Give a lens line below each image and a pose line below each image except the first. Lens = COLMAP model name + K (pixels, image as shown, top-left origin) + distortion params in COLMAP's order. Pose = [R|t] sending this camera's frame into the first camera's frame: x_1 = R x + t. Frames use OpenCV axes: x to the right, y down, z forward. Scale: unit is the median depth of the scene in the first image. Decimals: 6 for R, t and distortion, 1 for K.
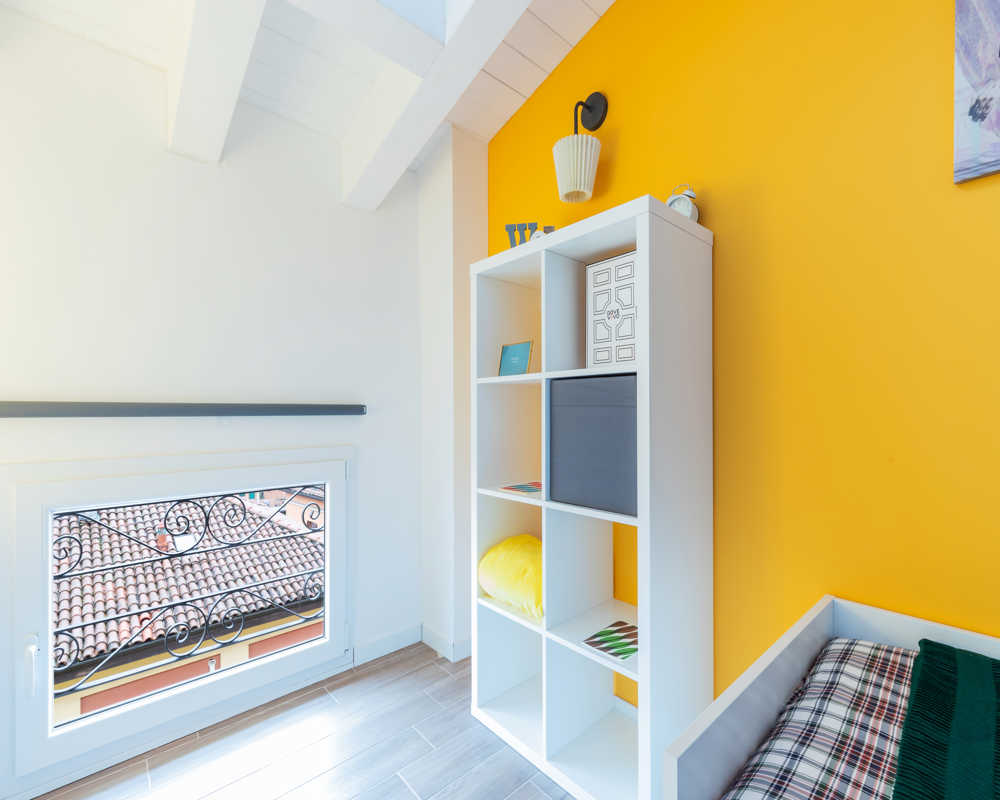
lens RADIAL K [[453.0, 0, 497.8], [0, 453.0, 413.0], [0, 0, 1]] dist [0.003724, -0.000210]
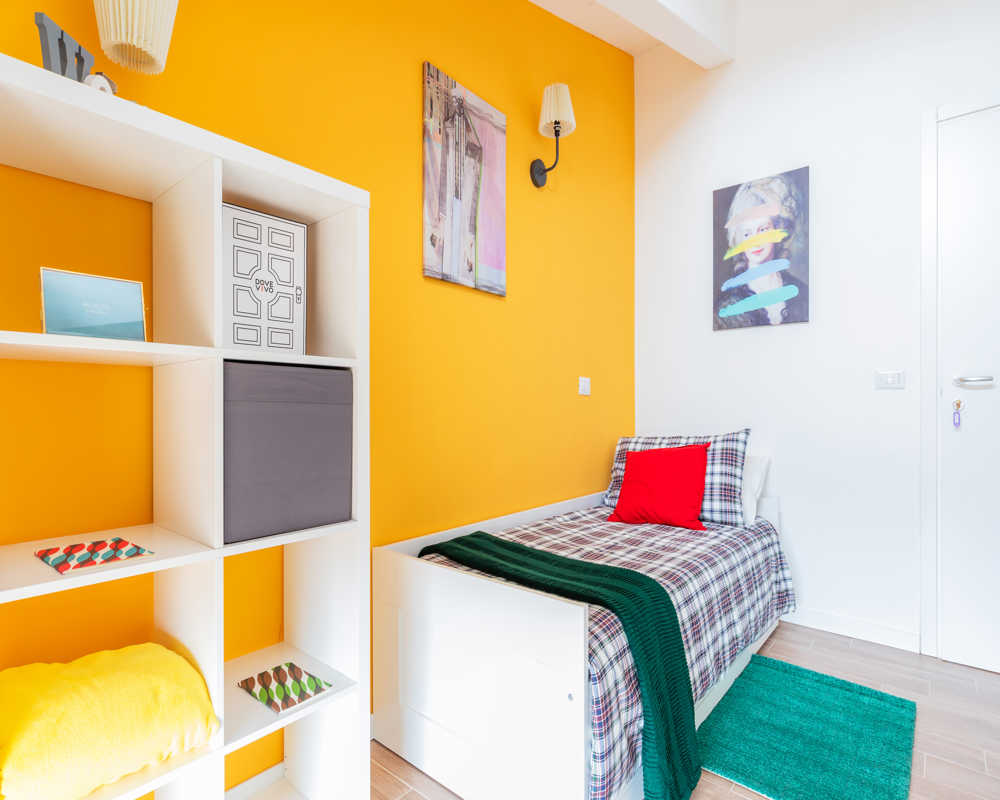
lens RADIAL K [[533.3, 0, 496.8], [0, 533.3, 407.6], [0, 0, 1]] dist [0.001559, 0.000345]
pose [[-0.146493, 0.004165, 0.989203, -0.717452], [-0.000058, 0.999991, -0.004219, -0.001848], [-0.989212, -0.000675, -0.146491, 0.732278]]
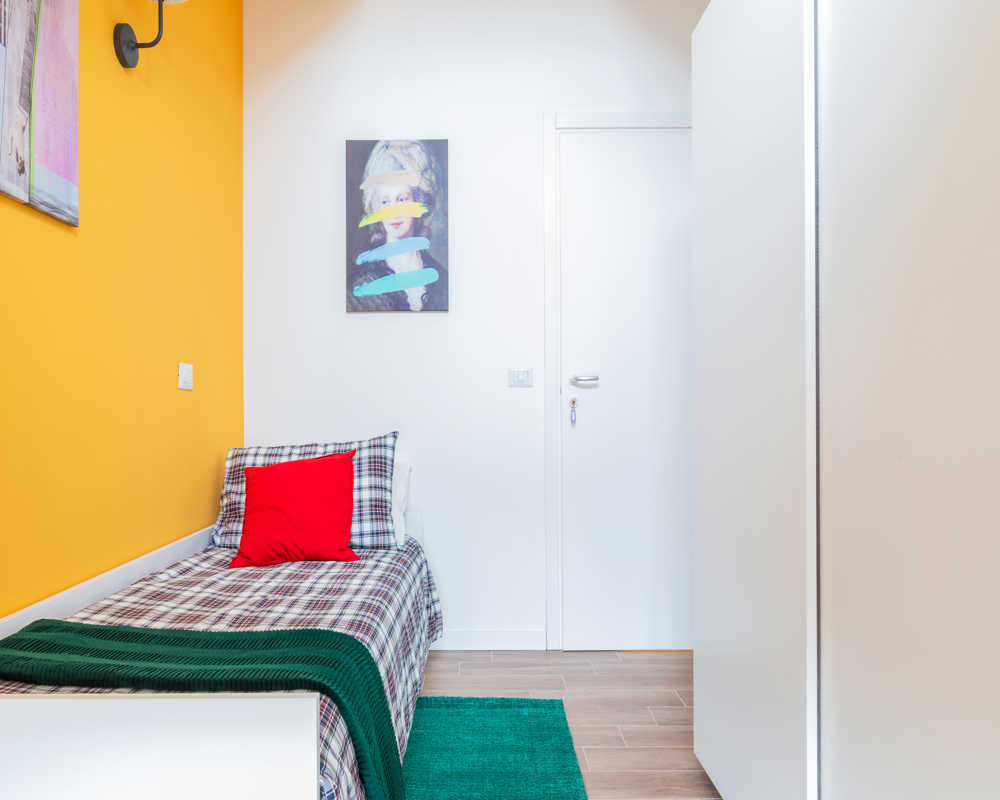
lens RADIAL K [[674.7, 0, 500.0], [0, 674.7, 400.0], [0, 0, 1]] dist [-0.000145, -0.003850]
pose [[-0.752607, 0.015007, 0.658298, -0.522911], [0.008965, 0.999881, -0.012545, -0.000968], [-0.658408, -0.003540, -0.752653, 0.904130]]
